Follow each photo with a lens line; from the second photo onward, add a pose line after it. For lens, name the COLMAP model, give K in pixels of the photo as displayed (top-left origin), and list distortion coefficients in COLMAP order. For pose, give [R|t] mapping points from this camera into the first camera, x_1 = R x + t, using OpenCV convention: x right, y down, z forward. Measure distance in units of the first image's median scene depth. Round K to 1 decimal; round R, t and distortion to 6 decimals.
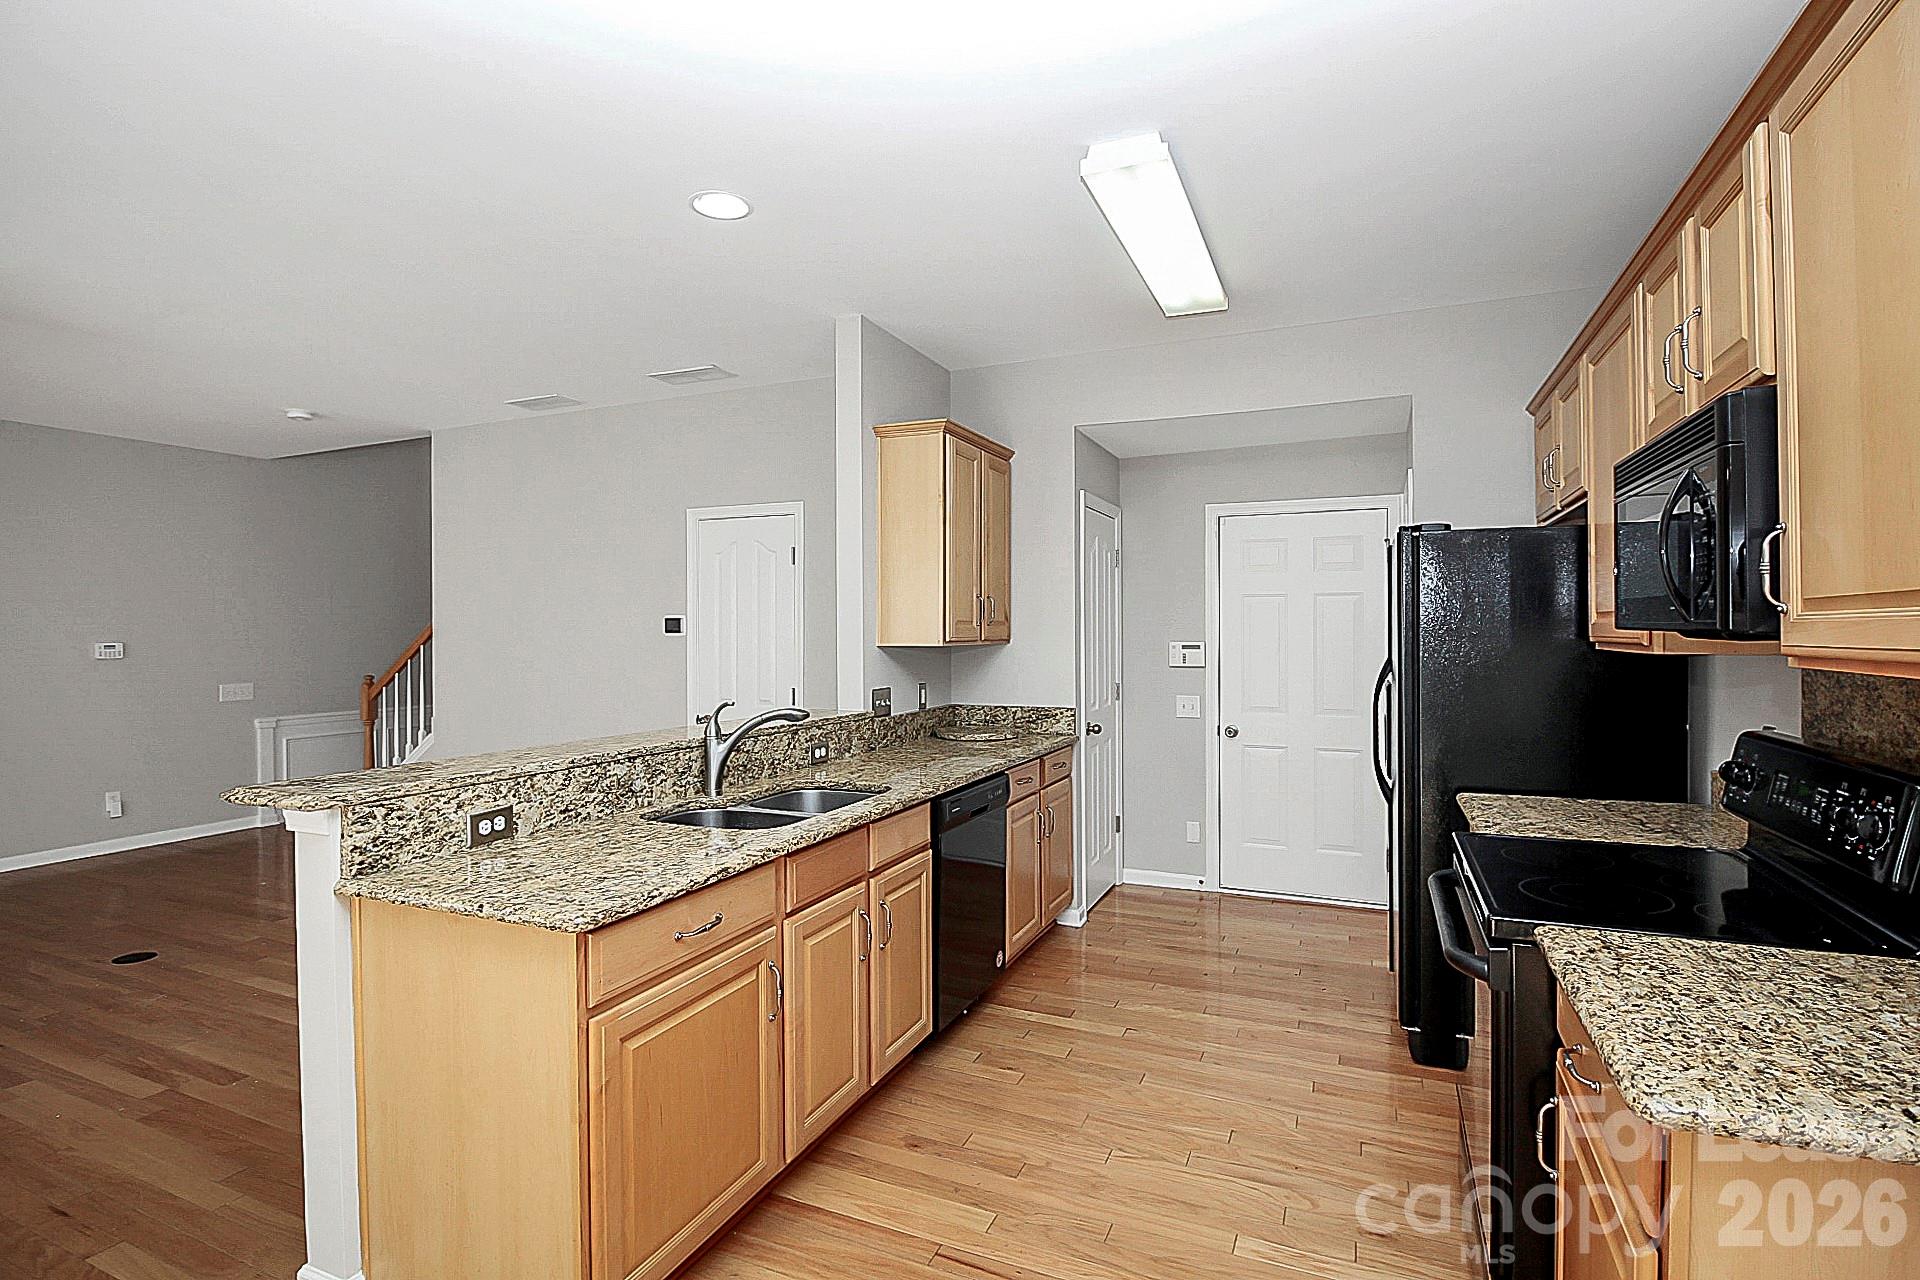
lens RADIAL K [[885.1, 0, 949.5], [0, 885.1, 633.6], [0, 0, 1]] dist [0.002436, -0.011939]
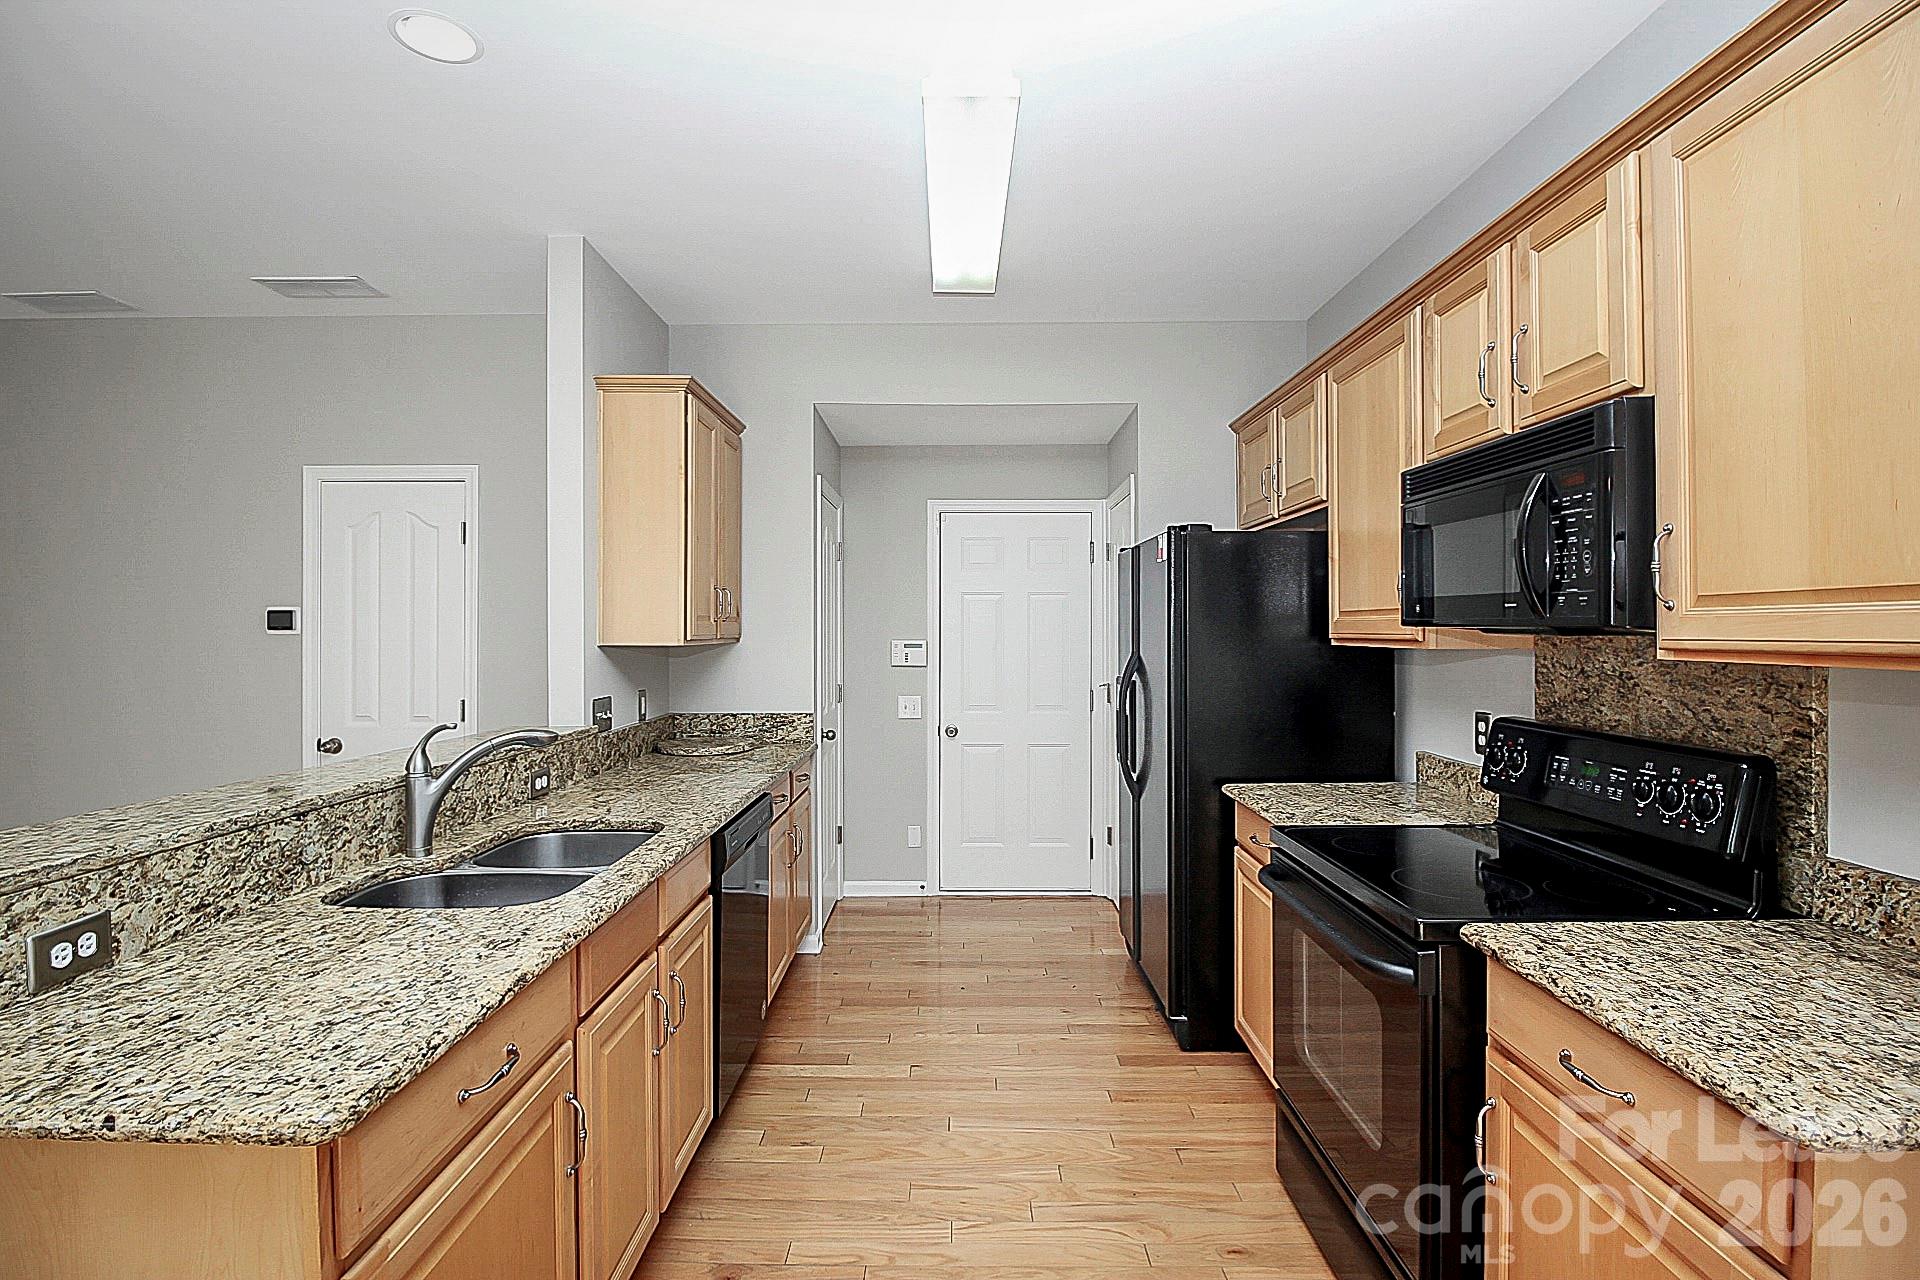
lens RADIAL K [[897.9, 0, 941.0], [0, 897.9, 631.3], [0, 0, 1]] dist [0.002237, -0.014884]
pose [[0.927817, 0.001021, 0.373035, -0.121979], [-0.000213, 0.999998, -0.002205, 0.002802], [-0.373036, 0.001966, 0.927815, 0.142630]]
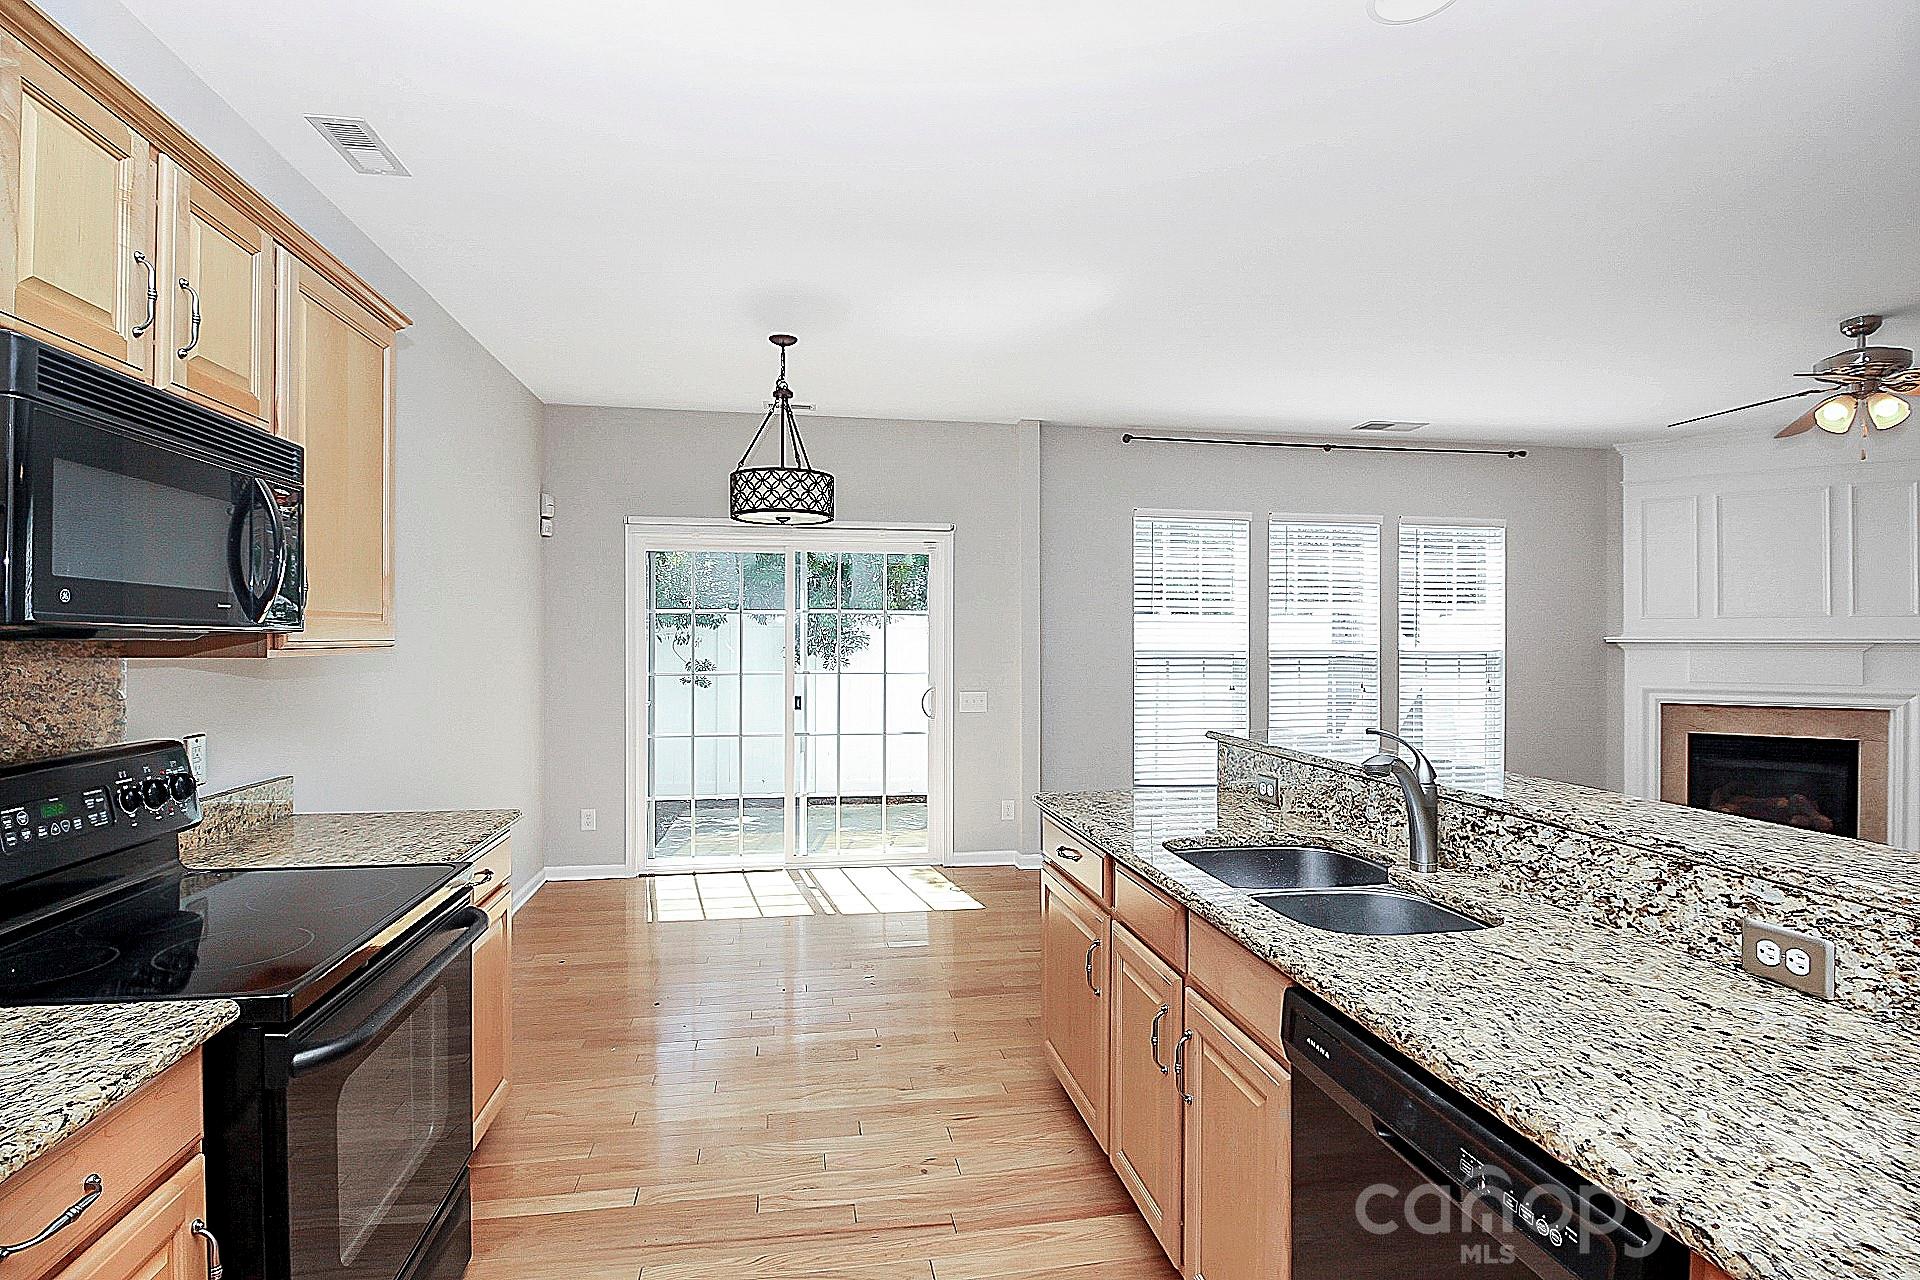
lens RADIAL K [[1083.2, 0, 960.0], [0, 1083.2, 640.0], [0, 0, 1]] dist [-0.107495, -0.000160]
pose [[-0.857491, 0.000920, -0.514499, 0.374184], [0.000395, 0.999999, 0.001129, 0.004877], [0.514499, 0.000765, -0.857490, 1.255838]]
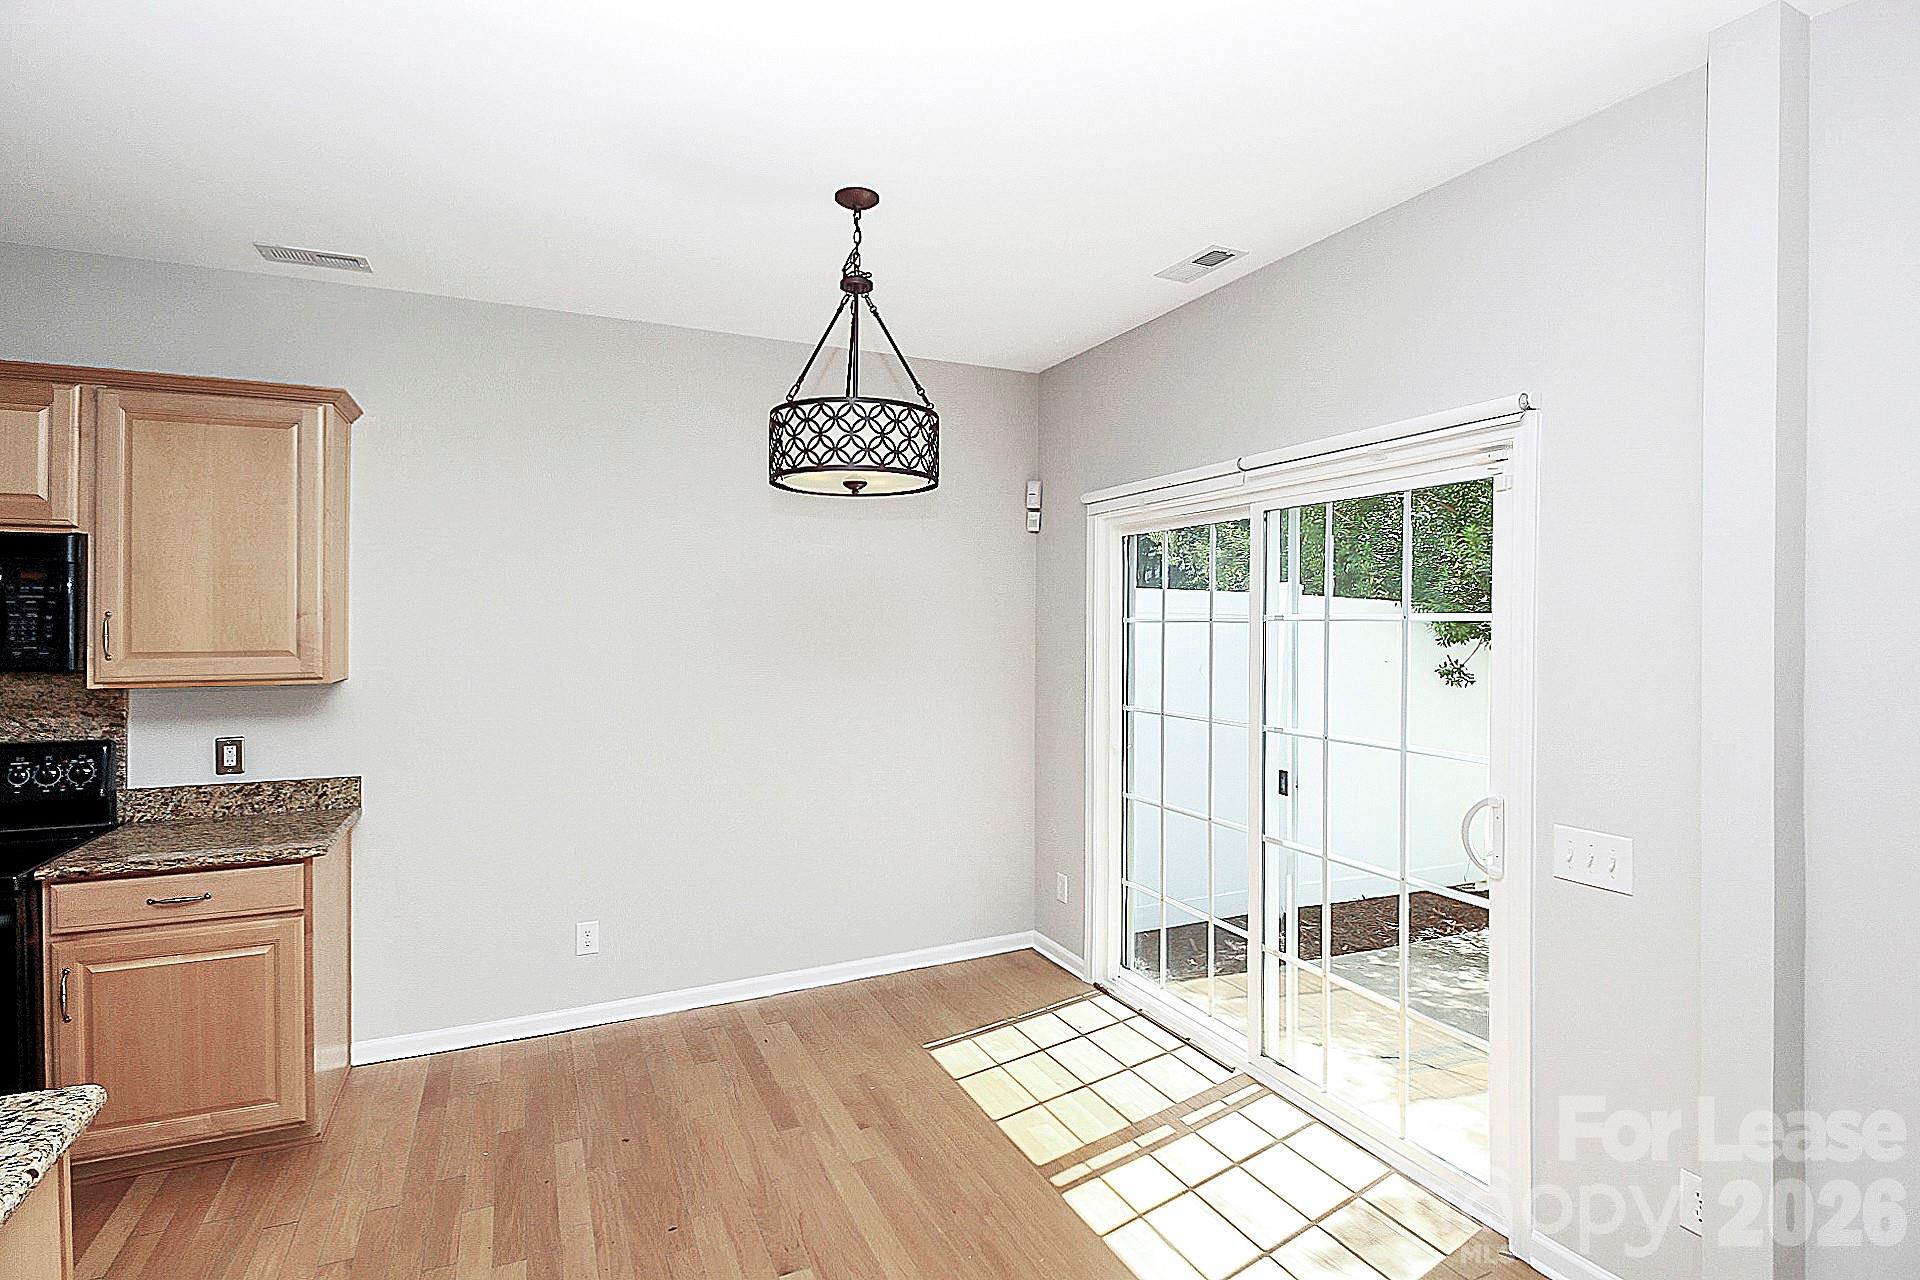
lens RADIAL K [[919.9, 0, 952.2], [0, 919.9, 619.6], [0, 0, 1]] dist [0.003133, -0.016988]
pose [[-0.729888, 0.008202, 0.683518, -0.750741], [0.007998, 0.999962, -0.003459, -0.038436], [-0.683520, 0.002942, -0.729925, 0.519948]]
